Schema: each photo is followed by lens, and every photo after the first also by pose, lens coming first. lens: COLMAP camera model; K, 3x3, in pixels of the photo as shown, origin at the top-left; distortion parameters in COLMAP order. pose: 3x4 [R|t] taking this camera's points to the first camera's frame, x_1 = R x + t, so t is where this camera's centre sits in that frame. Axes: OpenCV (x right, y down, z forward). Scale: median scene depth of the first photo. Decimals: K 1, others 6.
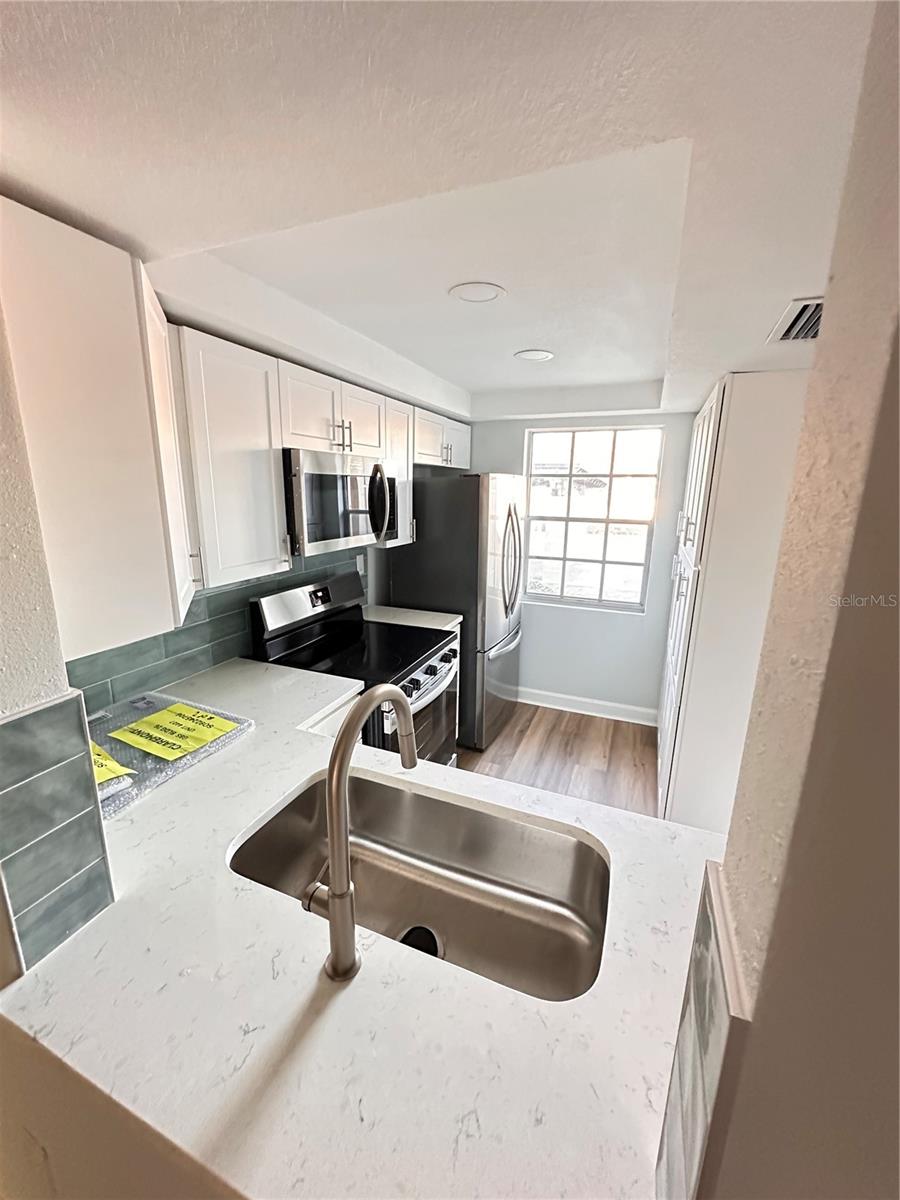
lens RADIAL K [[482.1, 0, 461.0], [0, 482.1, 599.1], [0, 0, 1]] dist [-0.001629, 0.000972]
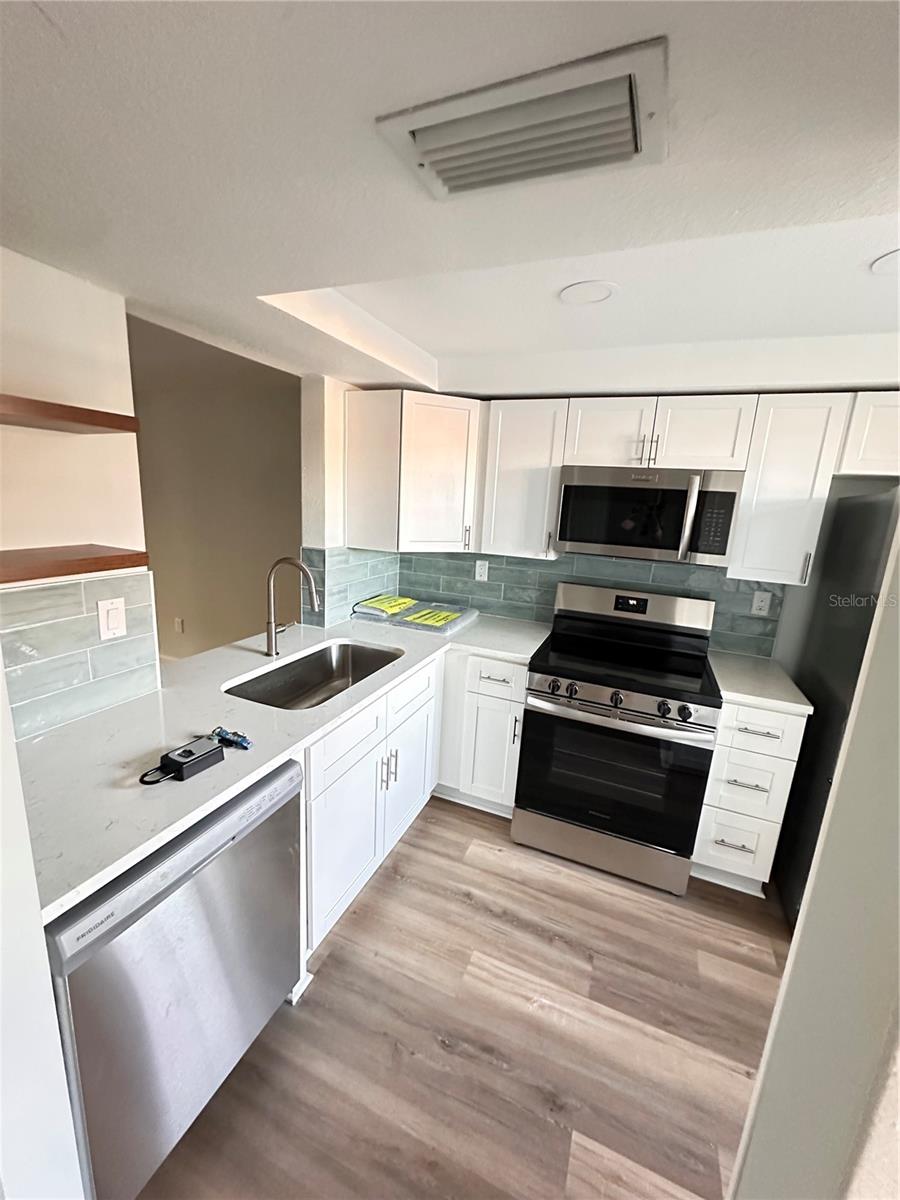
lens RADIAL K [[482.1, 0, 450.7], [0, 482.1, 598.1], [0, 0, 1]] dist [-0.001629, 0.000972]
pose [[-0.017128, 0.187475, -0.982120, 0.815365], [-0.283130, 0.941150, 0.184592, -0.110871], [0.958929, 0.281229, 0.036960, 0.637684]]
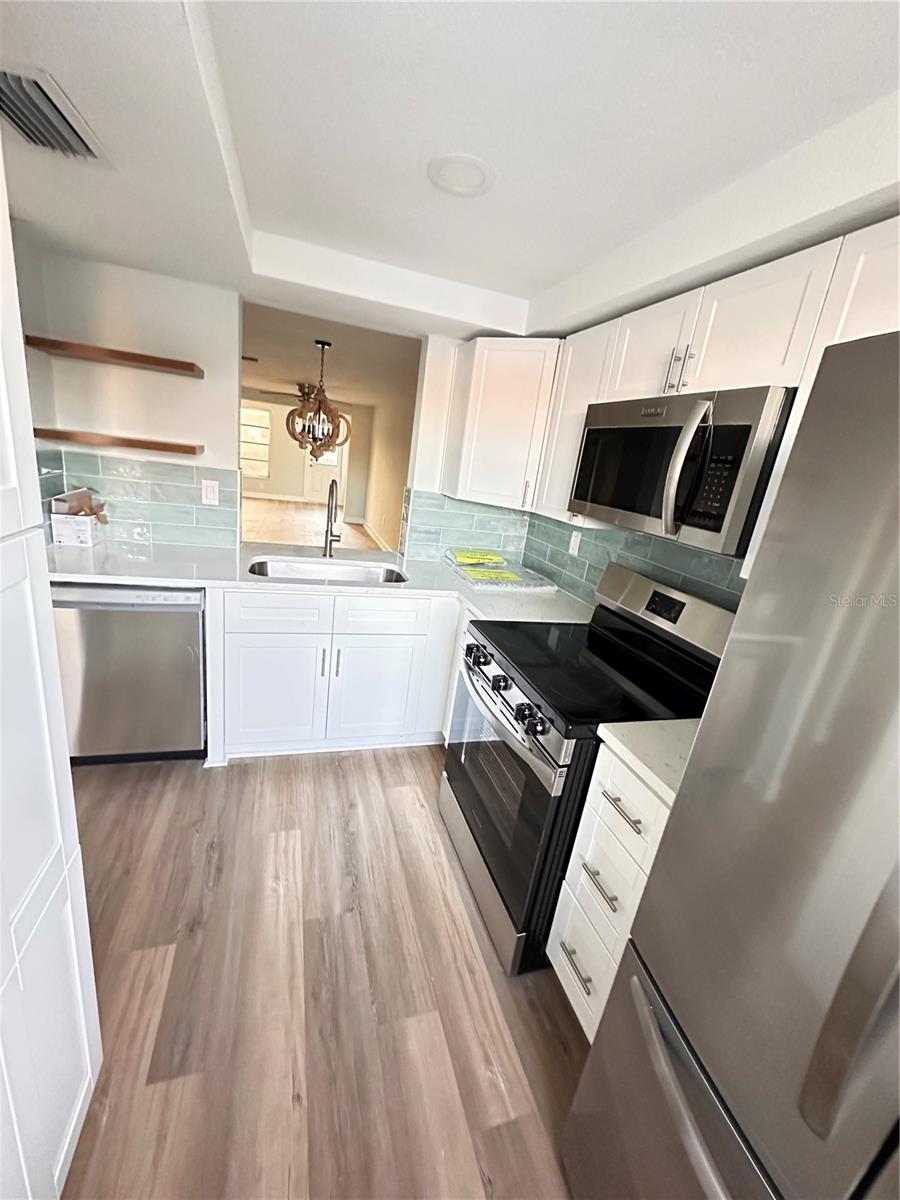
lens RADIAL K [[482.1, 0, 446.5], [0, 482.1, 598.0], [0, 0, 1]] dist [-0.001629, 0.000972]
pose [[-0.771751, 0.057762, -0.633296, 0.461673], [-0.285049, 0.858794, 0.425698, -0.254578], [0.568460, 0.509054, -0.646311, 1.402407]]
